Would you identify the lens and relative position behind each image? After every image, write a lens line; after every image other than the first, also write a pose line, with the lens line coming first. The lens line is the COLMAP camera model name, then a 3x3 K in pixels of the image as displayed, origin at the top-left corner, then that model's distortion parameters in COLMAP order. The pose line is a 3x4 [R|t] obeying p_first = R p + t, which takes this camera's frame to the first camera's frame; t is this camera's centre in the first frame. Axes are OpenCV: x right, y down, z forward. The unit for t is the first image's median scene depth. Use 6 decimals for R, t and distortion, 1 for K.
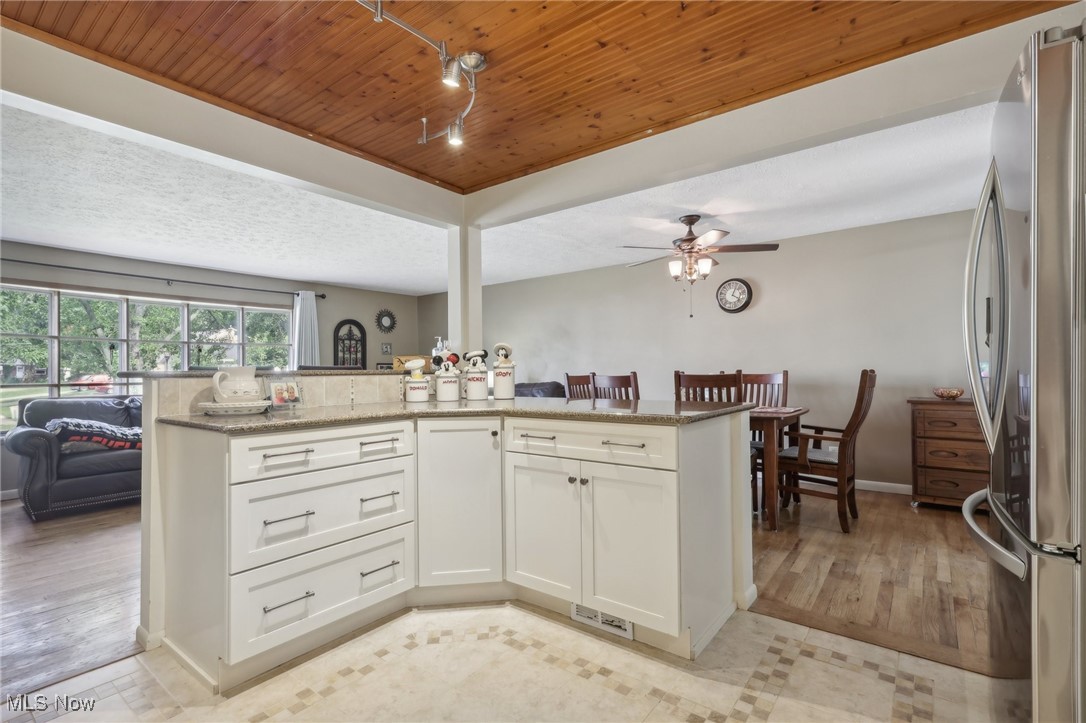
lens RADIAL K [[509.3, 0, 545.2], [0, 509.3, 366.2], [0, 0, 1]] dist [-0.000767, 0.000662]
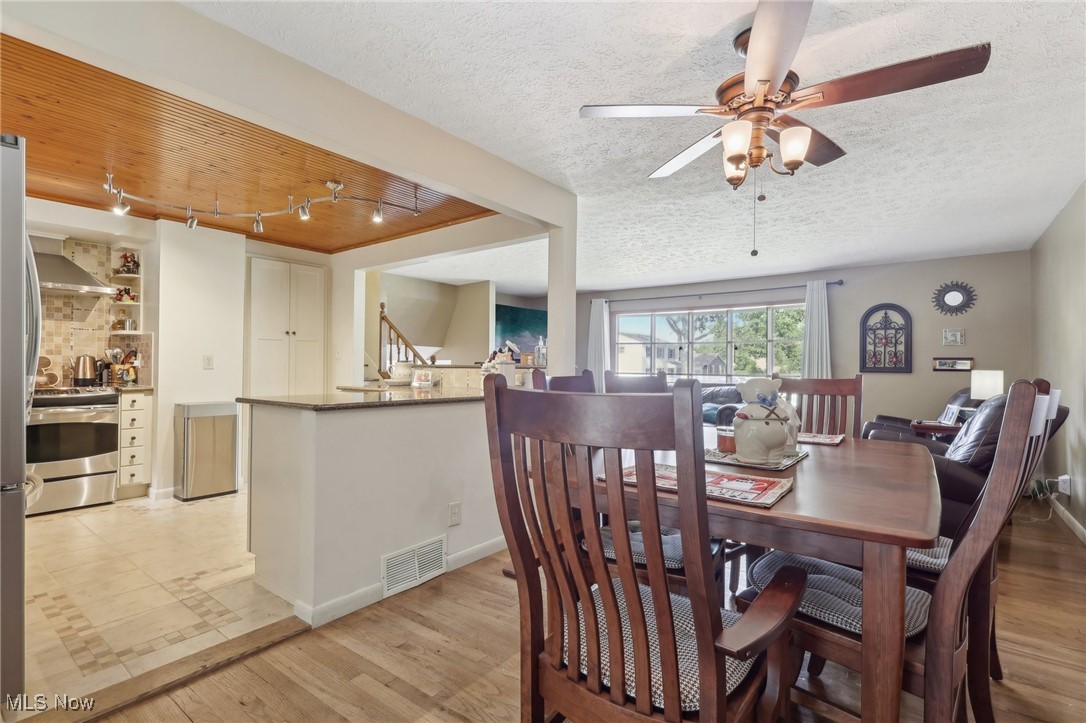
lens RADIAL K [[509.3, 0, 543.3], [0, 509.3, 362.1], [0, 0, 1]] dist [-0.000767, 0.000662]
pose [[-0.003158, 0.003952, -0.999987, 1.139338], [-0.001396, 0.999991, 0.003957, -0.004763], [0.999994, 0.001408, -0.003152, 1.234528]]
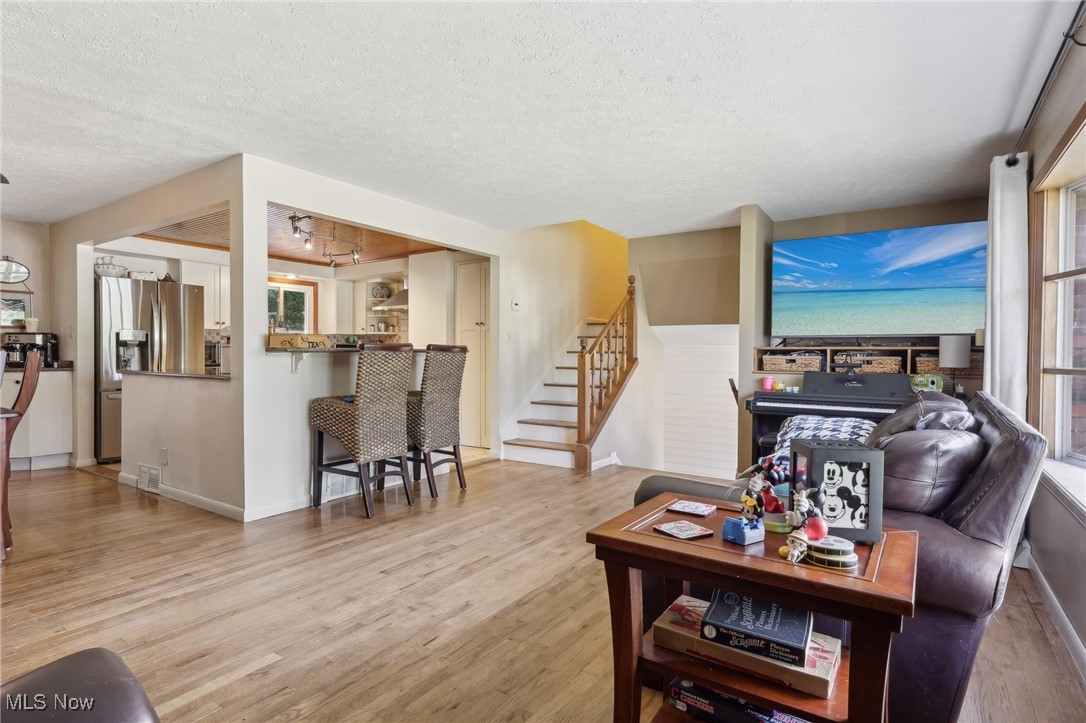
lens RADIAL K [[571.0, 0, 544.8], [0, 571.0, 359.0], [0, 0, 1]] dist [0.005404, 0.001541]
pose [[-0.998557, 0.007808, -0.053135, -0.840010], [0.007606, 0.999963, 0.004002, 0.035153], [0.053164, 0.003592, -0.998579, 2.678420]]
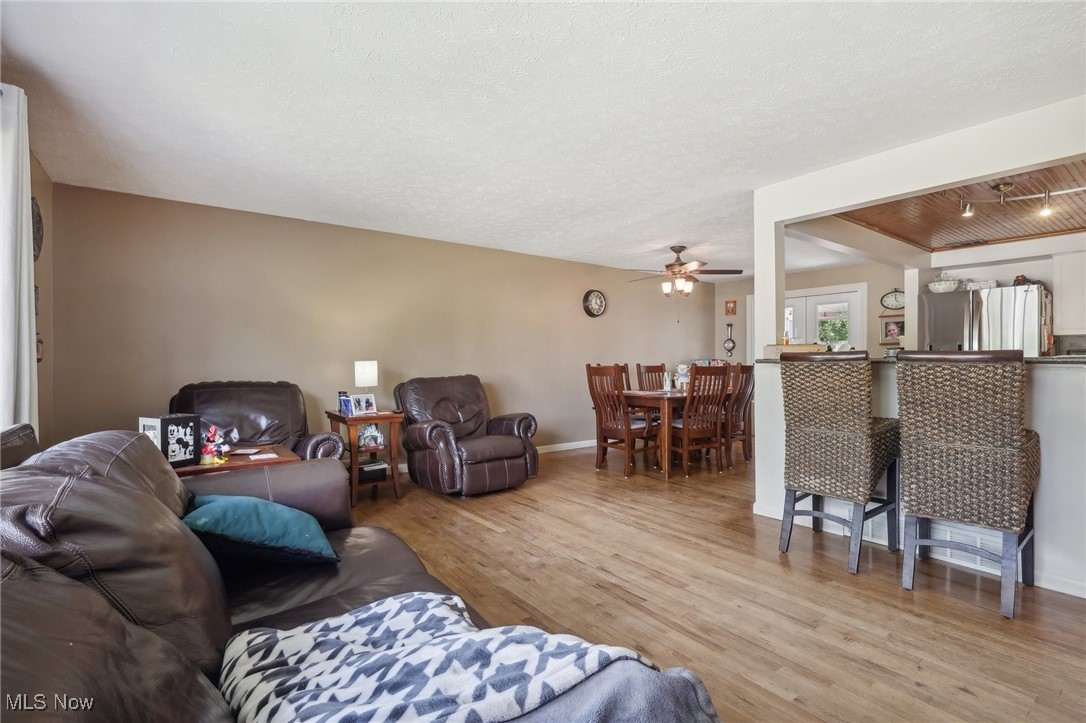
lens RADIAL K [[509.3, 0, 542.7], [0, 509.3, 361.4], [0, 0, 1]] dist [-0.000767, 0.000662]
pose [[0.276574, 0.012126, 0.960916, -1.666016], [-0.012104, 0.999885, -0.009134, 0.033324], [-0.960916, -0.009104, 0.276689, 1.479949]]
